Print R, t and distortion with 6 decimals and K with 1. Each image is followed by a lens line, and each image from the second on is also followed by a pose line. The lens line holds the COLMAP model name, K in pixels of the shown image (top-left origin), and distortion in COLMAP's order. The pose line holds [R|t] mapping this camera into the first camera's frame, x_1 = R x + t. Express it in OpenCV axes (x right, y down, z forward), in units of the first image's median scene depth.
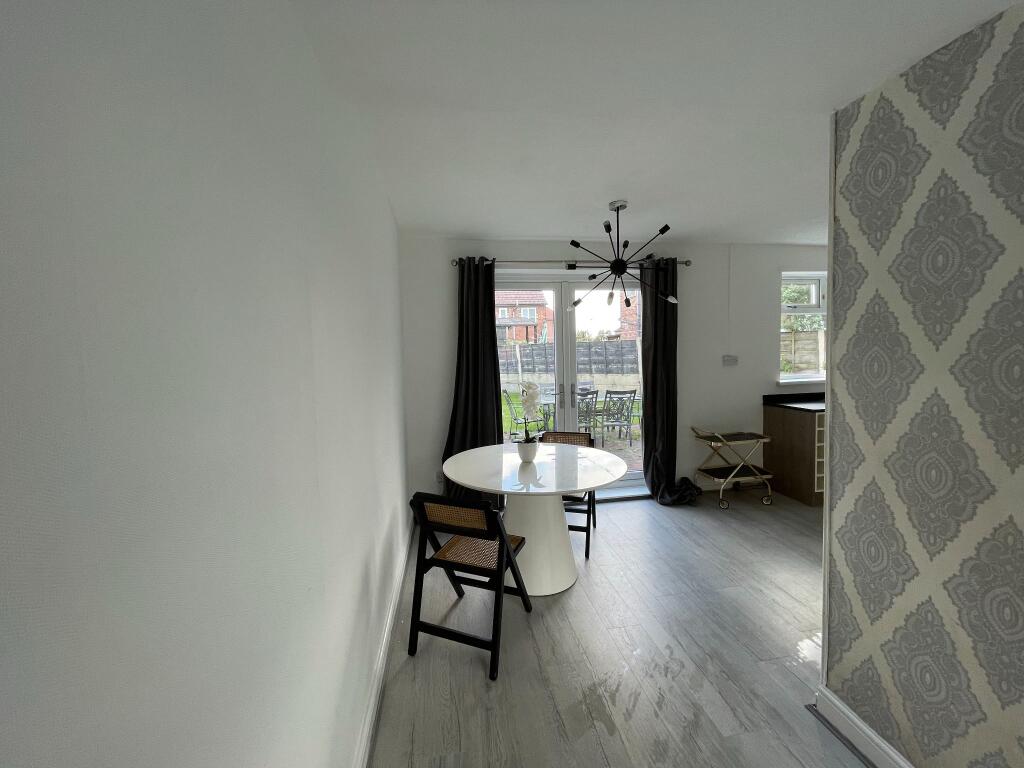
lens RADIAL K [[413.5, 0, 511.2], [0, 413.5, 374.5], [0, 0, 1]] dist [-0.001977, -0.000094]
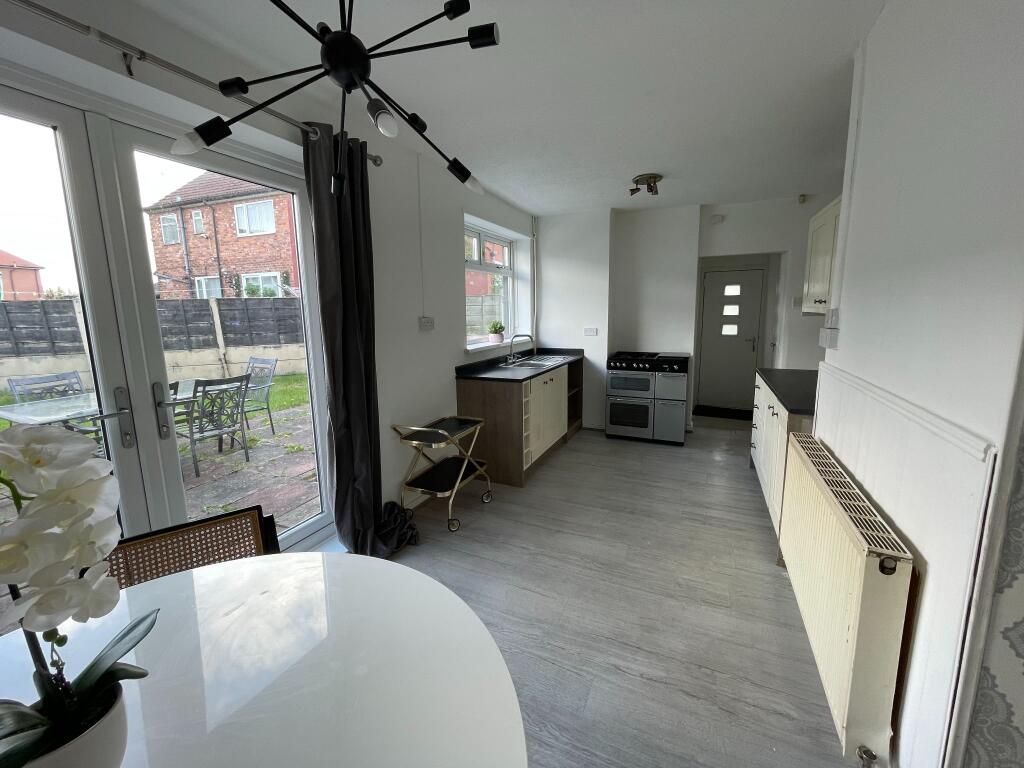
lens RADIAL K [[413.5, 0, 511.2], [0, 413.5, 374.5], [0, 0, 1]] dist [-0.001977, -0.000094]
pose [[0.563607, -0.111281, 0.818513, 0.010987], [0.047944, 0.993621, 0.102075, -0.012590], [-0.824650, -0.018287, 0.565347, 0.470979]]
